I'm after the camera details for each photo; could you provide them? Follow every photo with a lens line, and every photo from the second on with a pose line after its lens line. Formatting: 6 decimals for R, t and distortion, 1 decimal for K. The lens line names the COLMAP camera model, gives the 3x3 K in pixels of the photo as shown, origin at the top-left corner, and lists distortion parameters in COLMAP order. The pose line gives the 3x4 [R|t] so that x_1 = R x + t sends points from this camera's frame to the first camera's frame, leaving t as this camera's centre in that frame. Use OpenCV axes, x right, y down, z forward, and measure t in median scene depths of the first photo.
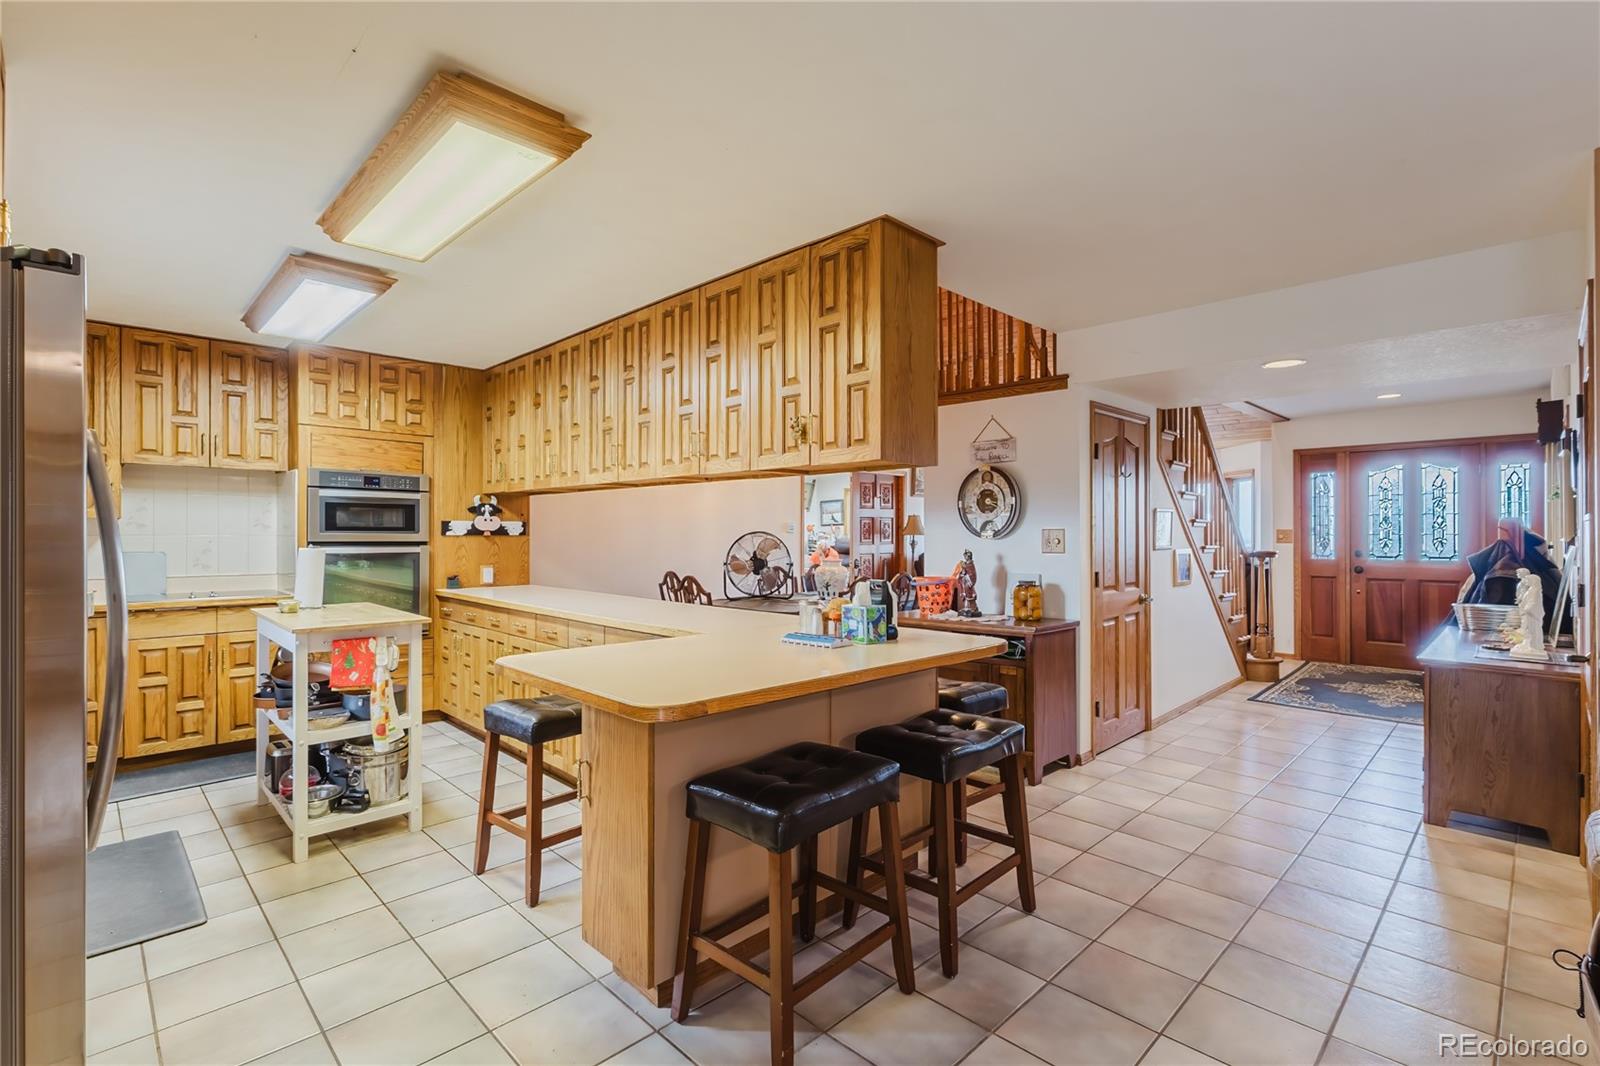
lens RADIAL K [[736.2, 0, 804.5], [0, 736.2, 533.4], [0, 0, 1]] dist [0.005911, 0.000202]
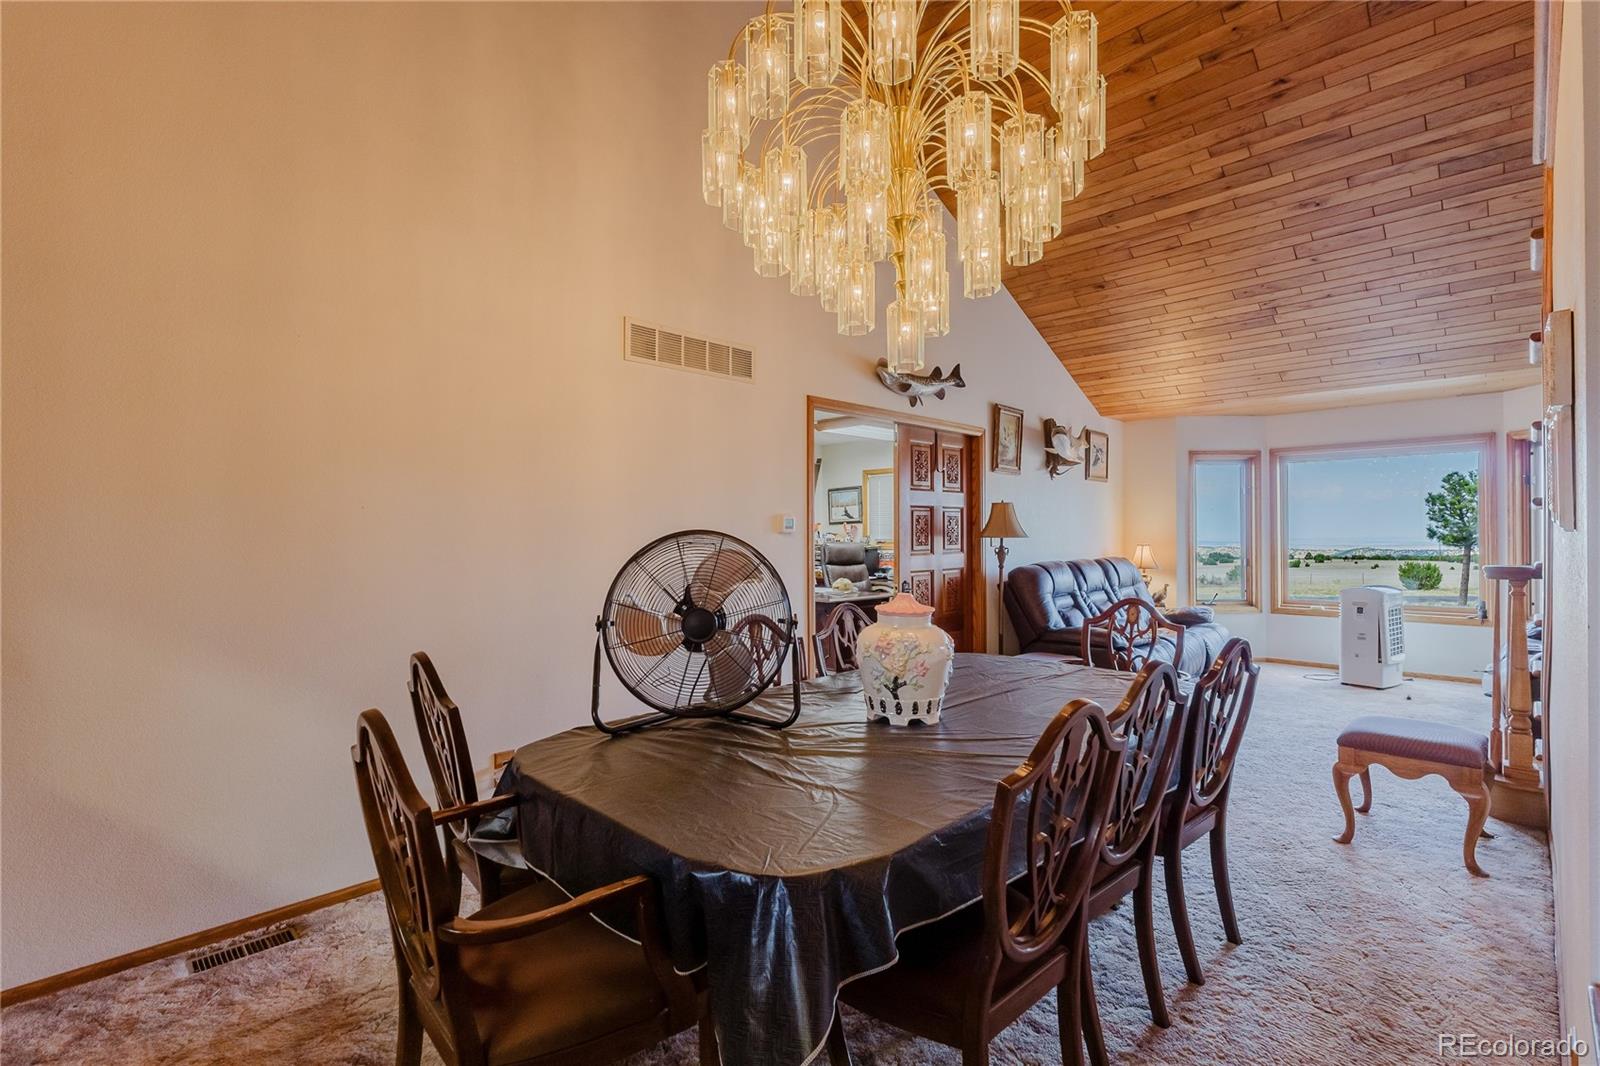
lens RADIAL K [[736.2, 0, 794.1], [0, 736.2, 532.6], [0, 0, 1]] dist [0.005911, 0.000202]
pose [[0.999971, -0.002717, -0.007061, -0.019778], [0.002694, 0.999991, -0.003254, -0.000281], [0.007070, 0.003235, 0.999970, 0.897168]]
